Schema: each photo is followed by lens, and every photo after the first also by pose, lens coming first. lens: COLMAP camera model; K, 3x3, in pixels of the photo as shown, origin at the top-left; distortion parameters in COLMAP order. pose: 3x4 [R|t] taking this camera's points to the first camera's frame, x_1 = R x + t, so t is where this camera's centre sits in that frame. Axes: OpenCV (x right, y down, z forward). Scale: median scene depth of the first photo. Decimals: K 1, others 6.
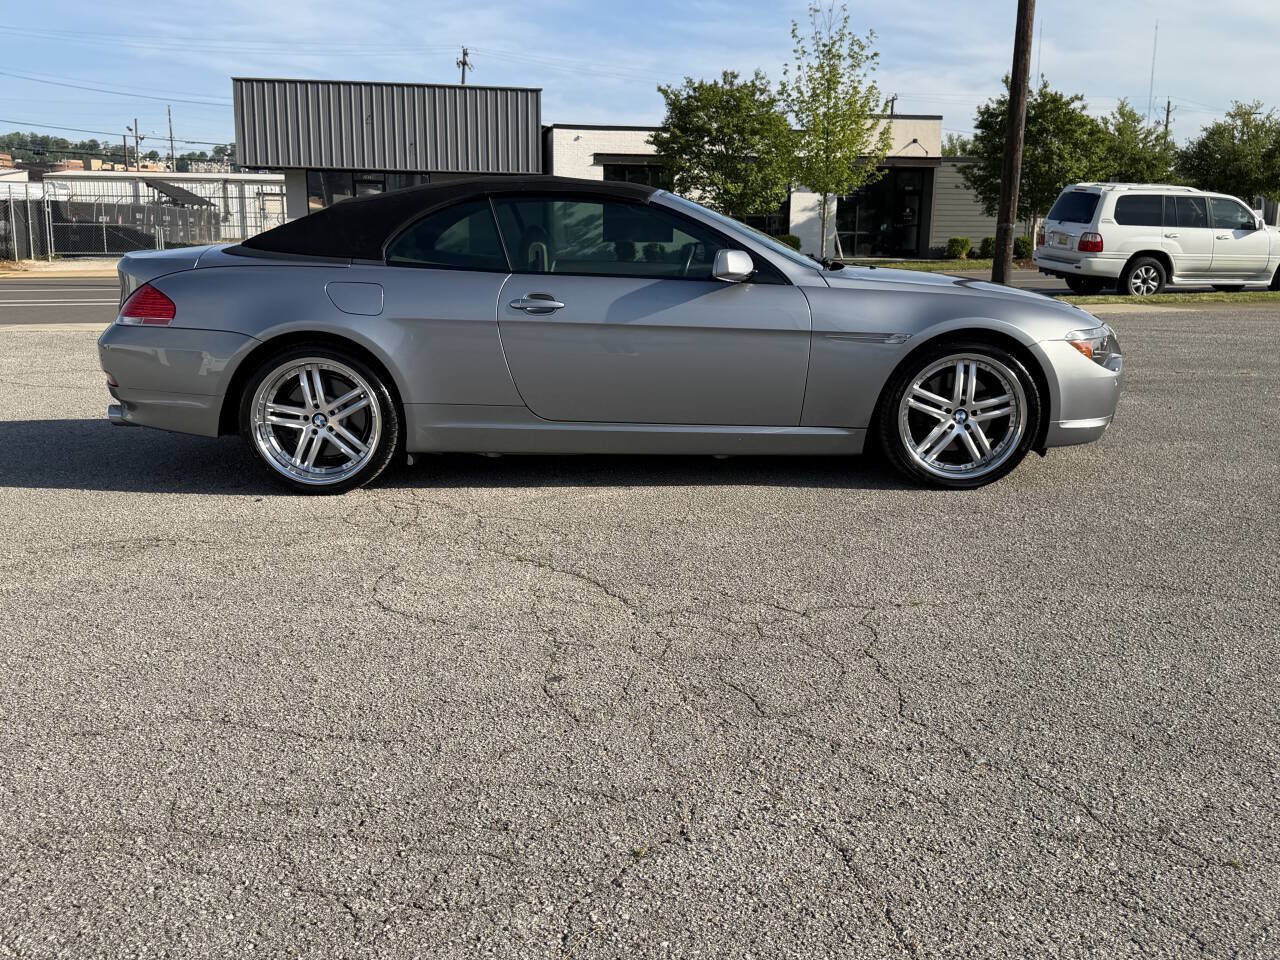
lens RADIAL K [[1217.1, 0, 637.1], [0, 1217.1, 480.5], [0, 0, 1]] dist [0.131429, -0.234499]
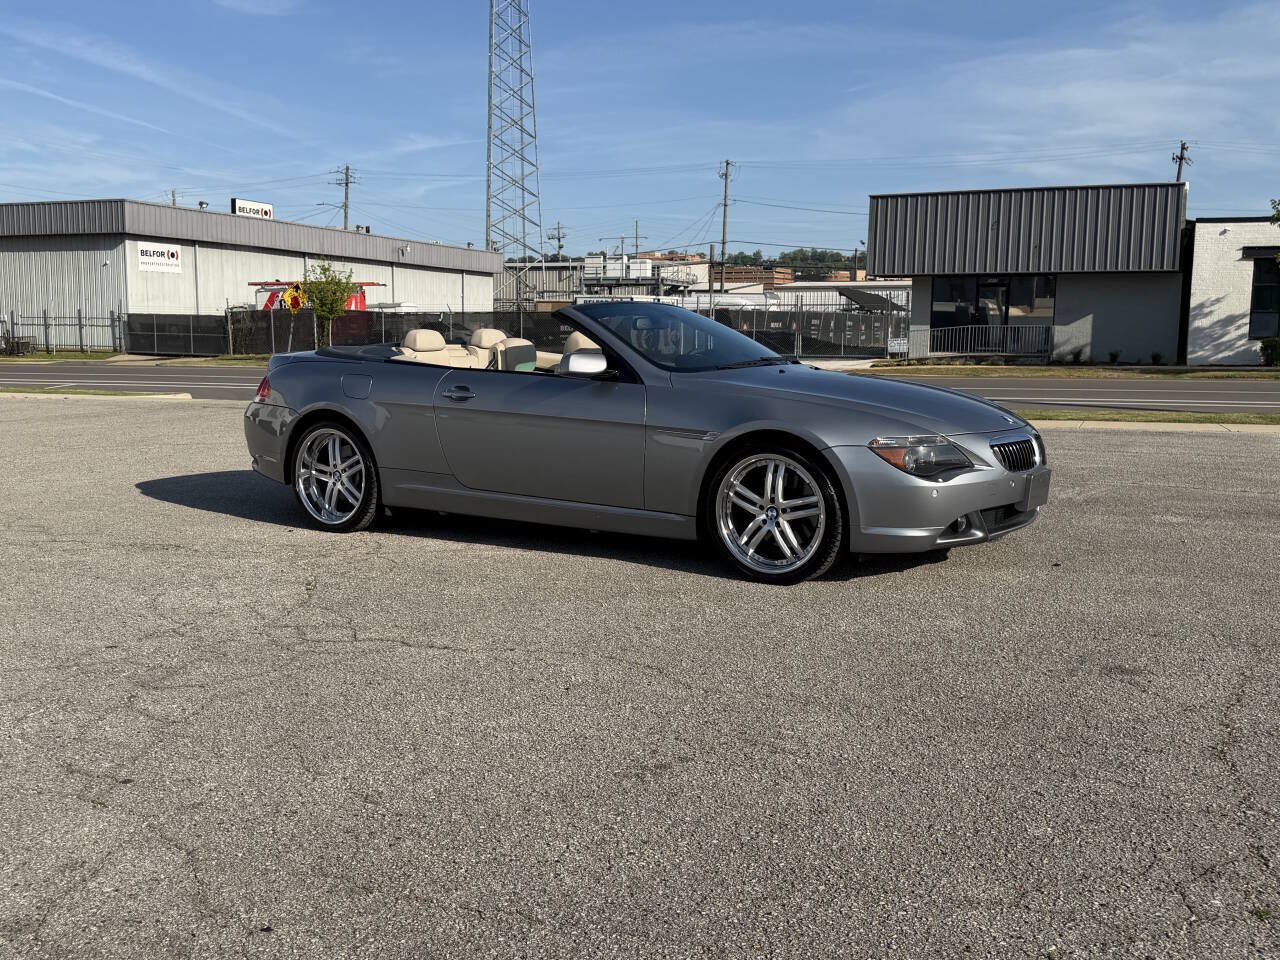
lens RADIAL K [[1208.6, 0, 636.9], [0, 1208.6, 484.1], [0, 0, 1]] dist [0.177877, -0.351053]
pose [[0.831767, 0.069770, -0.550723, 0.735362], [-0.111776, 0.992801, -0.043041, -0.019488], [0.543755, 0.097358, 0.833578, 0.072135]]
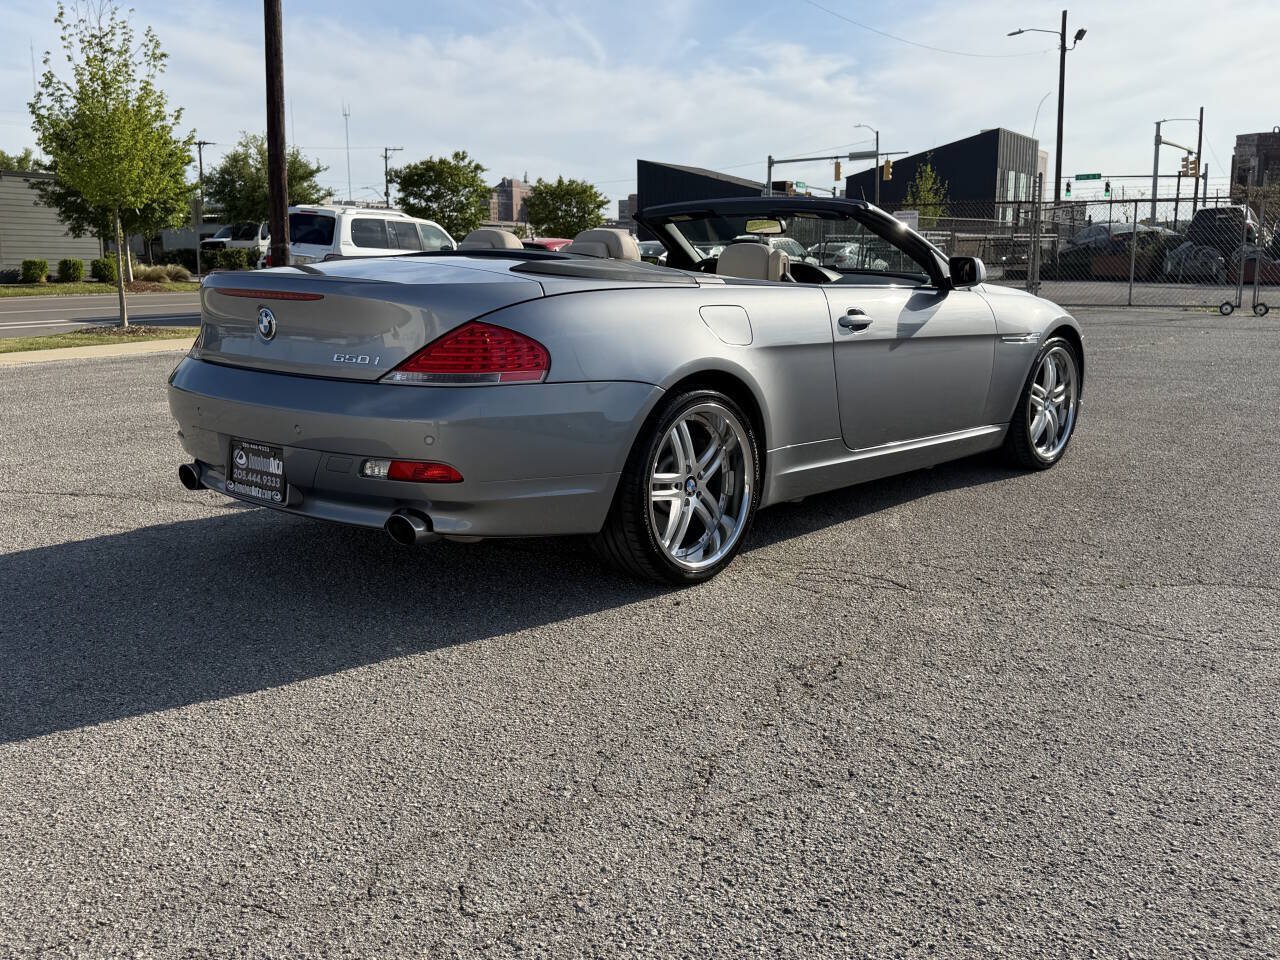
lens RADIAL K [[1208.6, 0, 636.9], [0, 1208.6, 484.1], [0, 0, 1]] dist [0.177877, -0.351053]
pose [[0.679690, -0.138992, 0.720210, -0.817531], [0.150335, 0.987436, 0.048687, -0.091384], [-0.717929, 0.075181, 0.692045, 0.495729]]
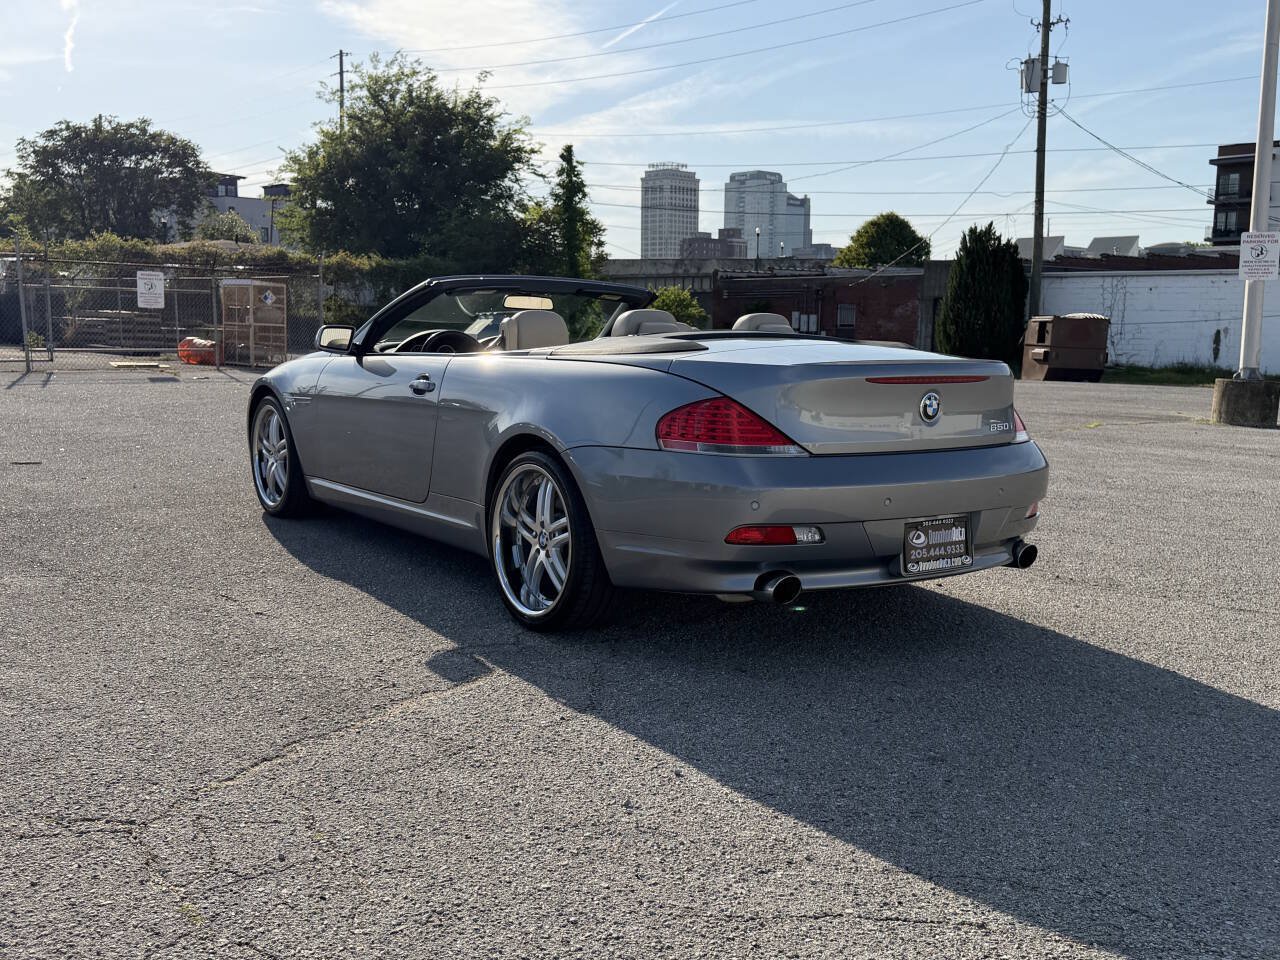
lens RADIAL K [[1217.1, 0, 637.1], [0, 1217.1, 480.5], [0, 0, 1]] dist [0.131429, -0.234499]
pose [[-0.563231, -0.123534, 0.817013, -0.965945], [0.149709, 0.957141, 0.247927, -0.353840], [-0.812624, 0.261955, -0.520597, 1.692451]]
